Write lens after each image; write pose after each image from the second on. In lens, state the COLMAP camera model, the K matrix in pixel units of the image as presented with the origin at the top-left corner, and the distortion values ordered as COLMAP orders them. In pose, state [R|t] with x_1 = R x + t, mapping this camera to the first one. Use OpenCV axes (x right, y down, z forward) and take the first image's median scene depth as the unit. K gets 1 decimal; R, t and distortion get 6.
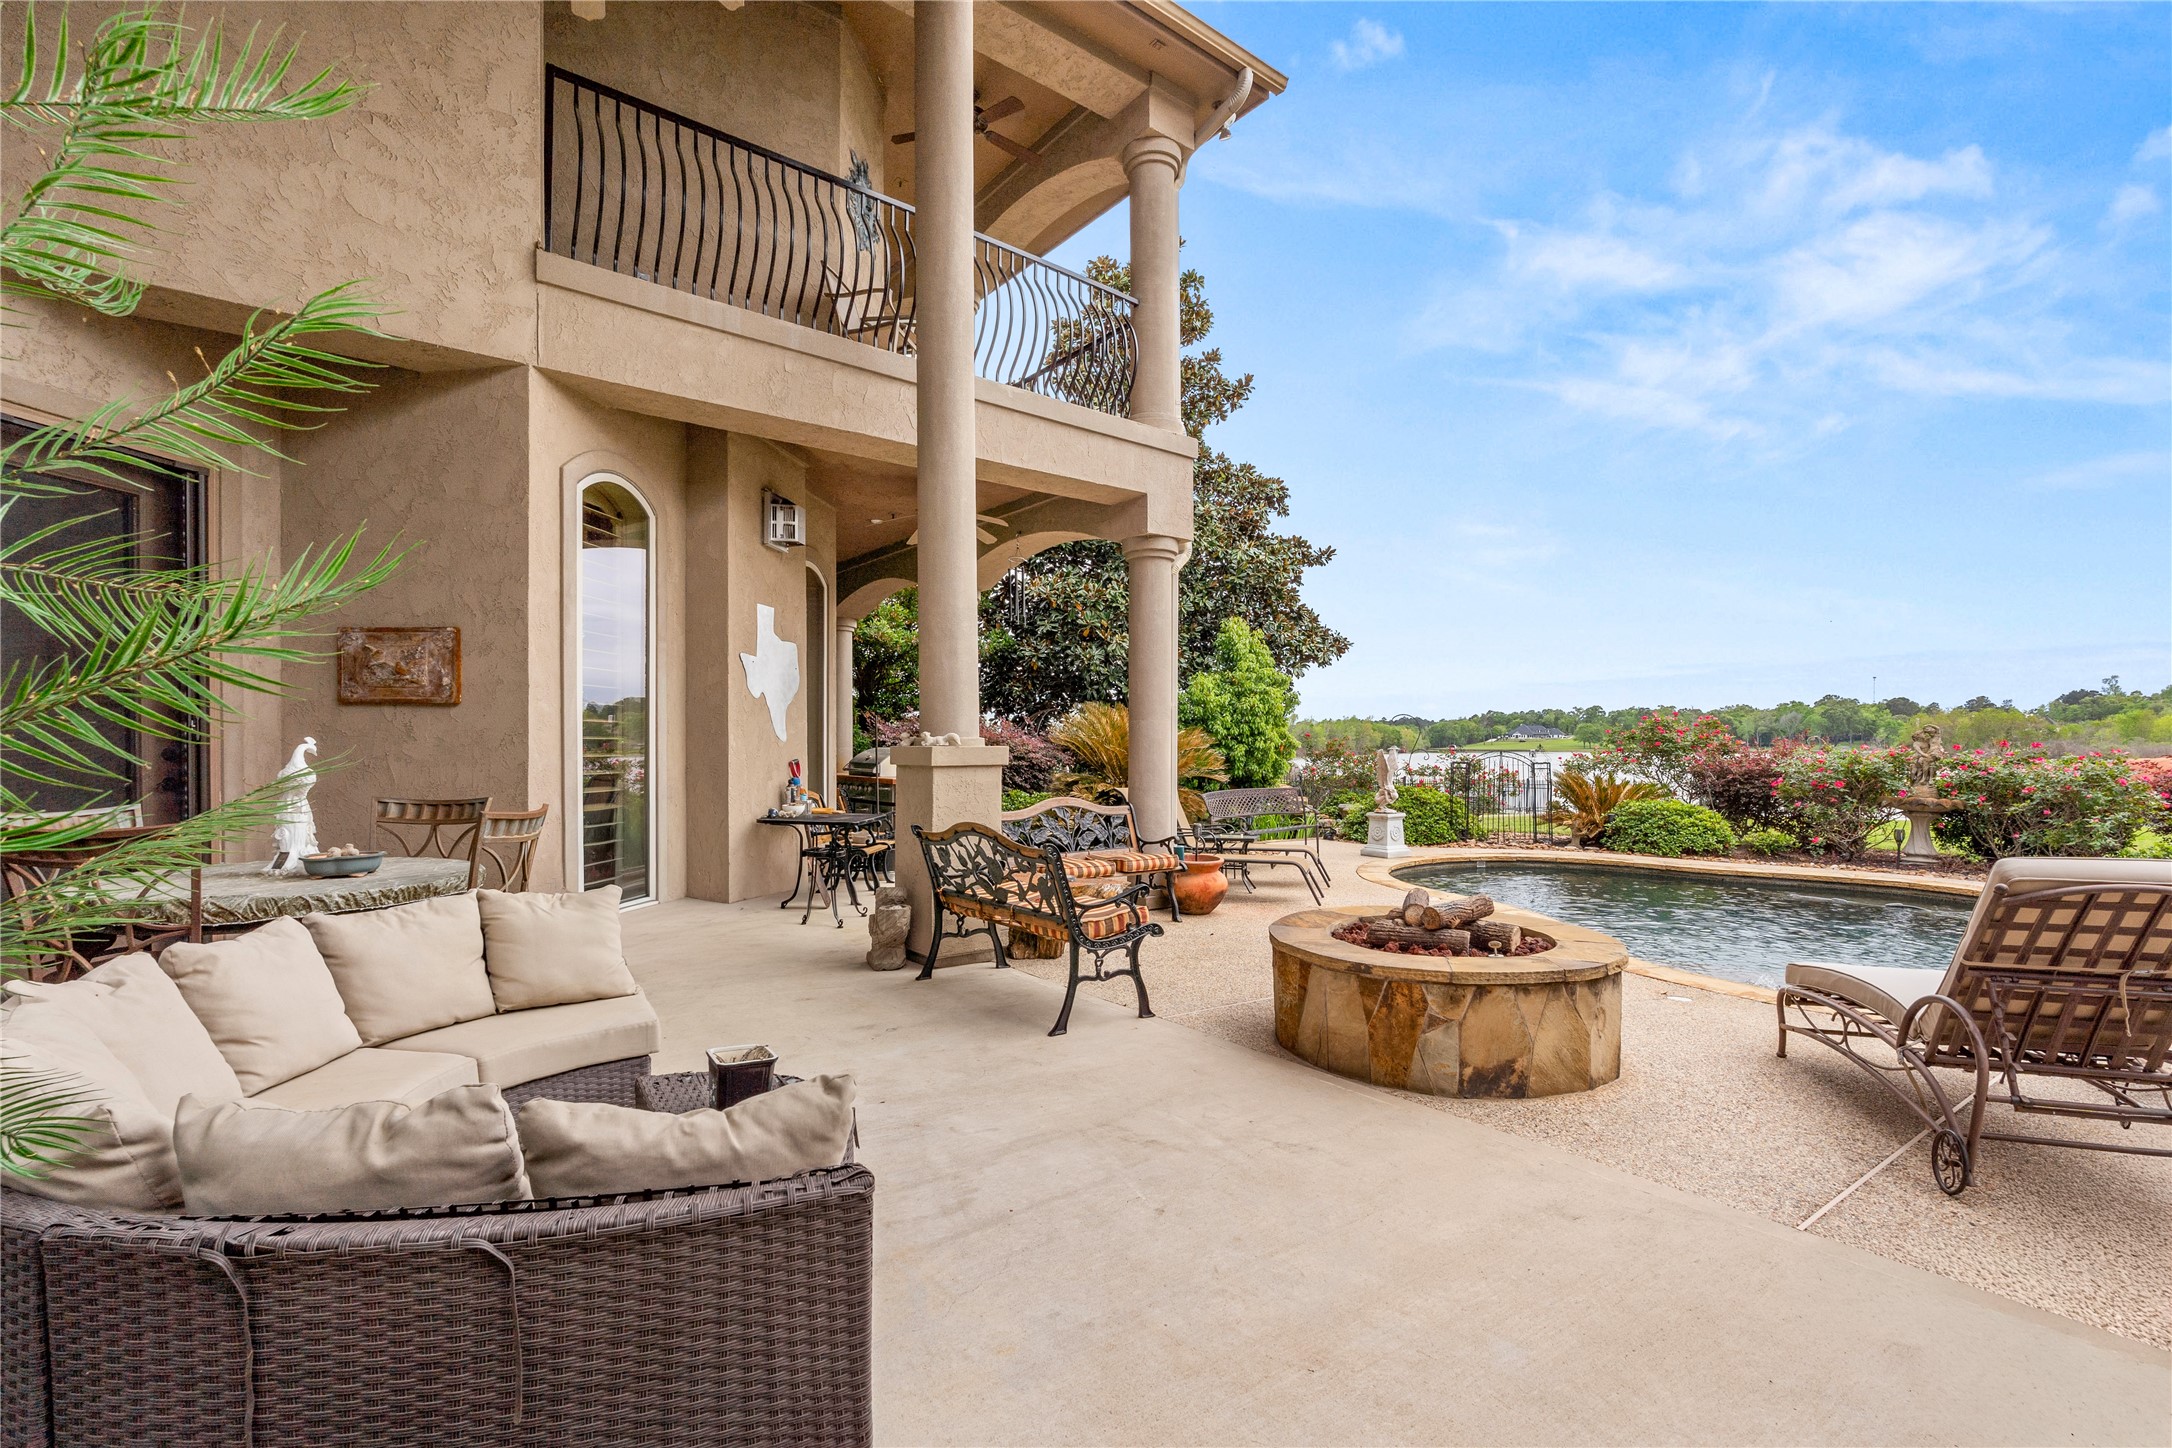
lens RADIAL K [[990.9, 0, 1075.3], [0, 990.9, 743.1], [0, 0, 1]] dist [-0.002047, -0.001004]
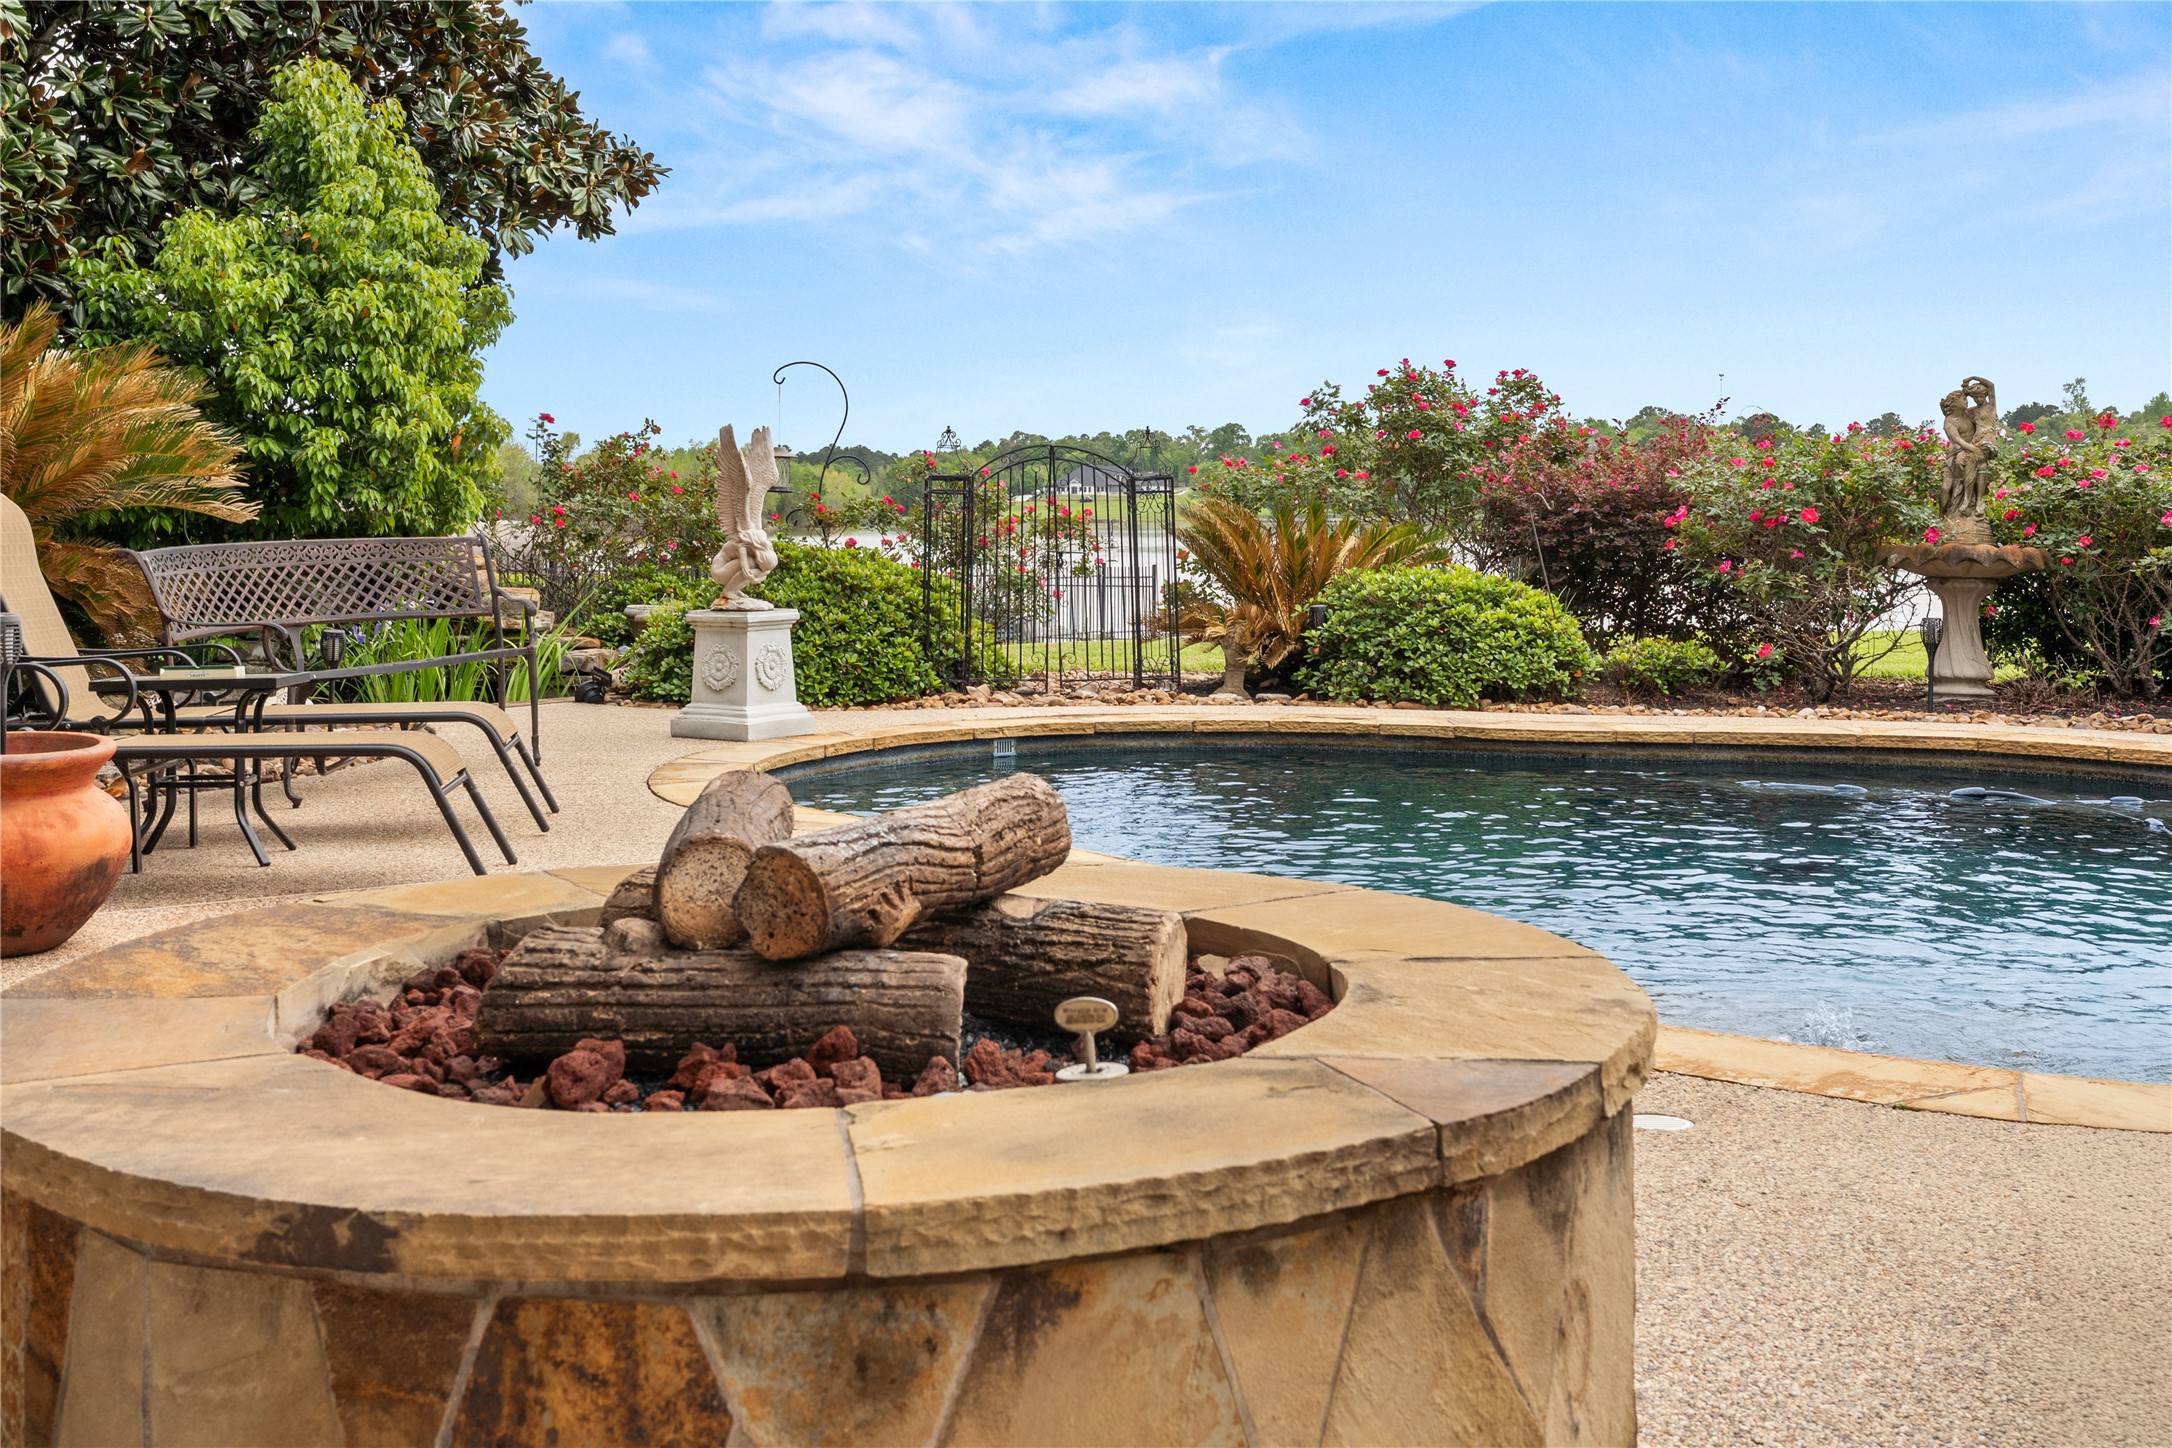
lens RADIAL K [[2259.6, 0, 1086.0], [0, 2259.6, 724.0], [0, 0, 1]] dist [-0.010393, 0.003983]
pose [[0.910091, -0.037778, 0.412682, 0.103581], [0.003490, 0.996499, 0.083527, 0.046791], [-0.414393, -0.074577, 0.907037, 0.256689]]
